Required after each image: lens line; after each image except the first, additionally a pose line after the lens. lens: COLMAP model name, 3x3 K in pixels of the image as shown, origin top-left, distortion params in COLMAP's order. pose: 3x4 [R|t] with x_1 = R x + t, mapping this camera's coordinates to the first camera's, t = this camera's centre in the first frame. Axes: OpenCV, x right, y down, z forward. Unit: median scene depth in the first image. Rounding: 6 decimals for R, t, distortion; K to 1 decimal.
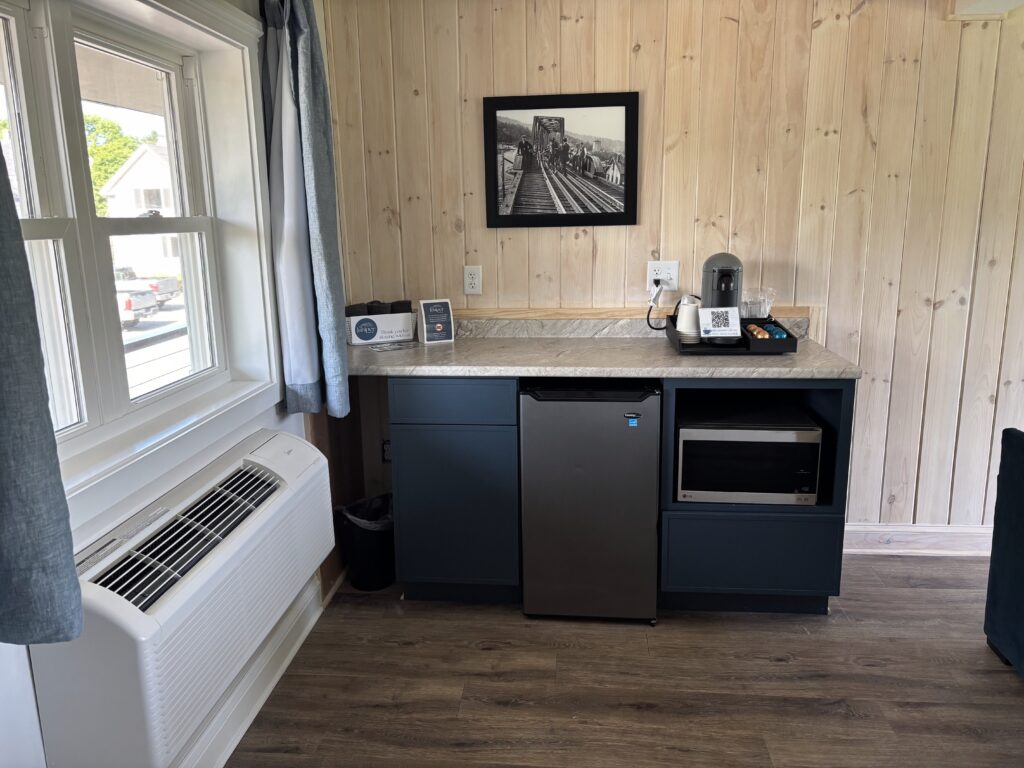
lens RADIAL K [[779.9, 0, 488.2], [0, 779.9, 377.7], [0, 0, 1]] dist [0.077741, -0.077764]
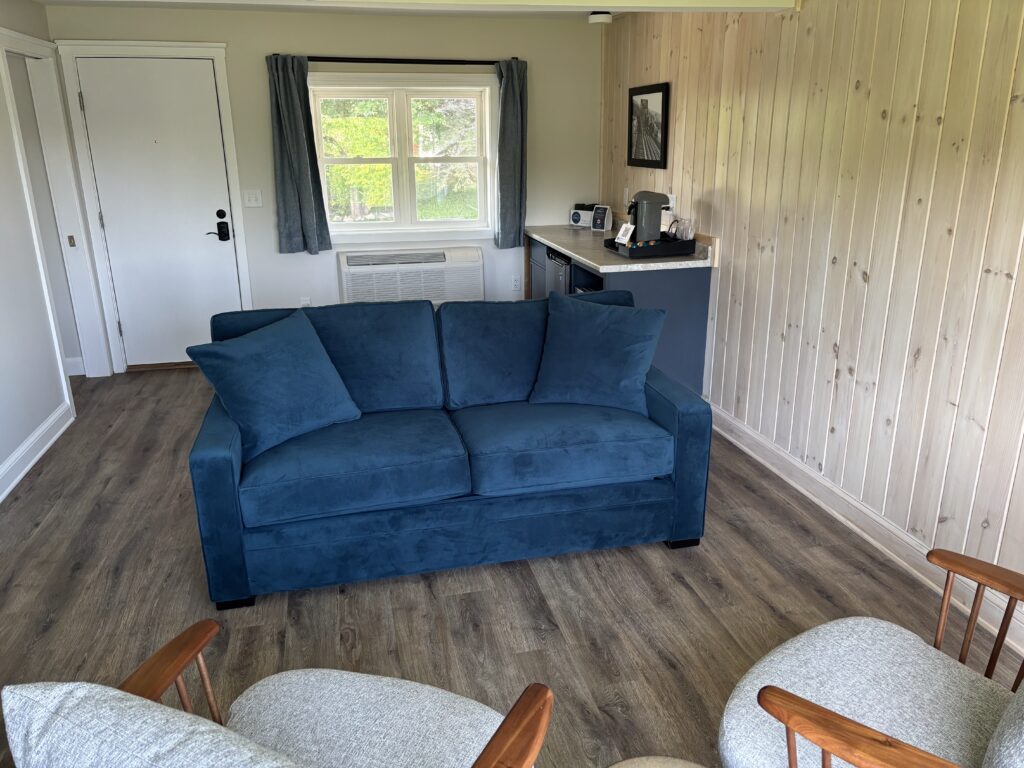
lens RADIAL K [[763.5, 0, 512.0], [0, 763.5, 384.0], [0, 0, 1]] dist [-0.007872, -0.007452]
pose [[0.315759, 0.306807, -0.897867, 1.709825], [-0.191997, 0.947364, 0.256199, -0.134177], [0.929211, 0.091491, 0.358045, 0.251521]]
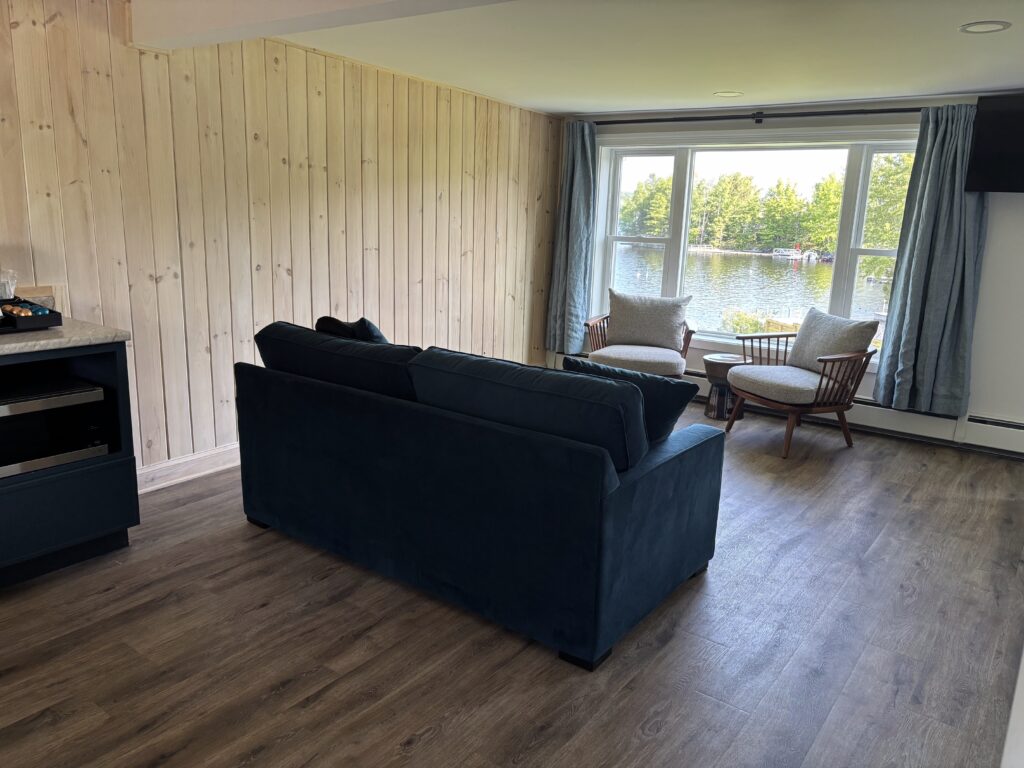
lens RADIAL K [[763.5, 0, 512.0], [0, 763.5, 384.0], [0, 0, 1]] dist [-0.007872, -0.007452]
pose [[0.518112, -0.157742, 0.840641, -0.183493], [0.134005, 0.985679, 0.102367, 0.022712], [-0.844750, 0.059613, 0.531831, -0.092313]]
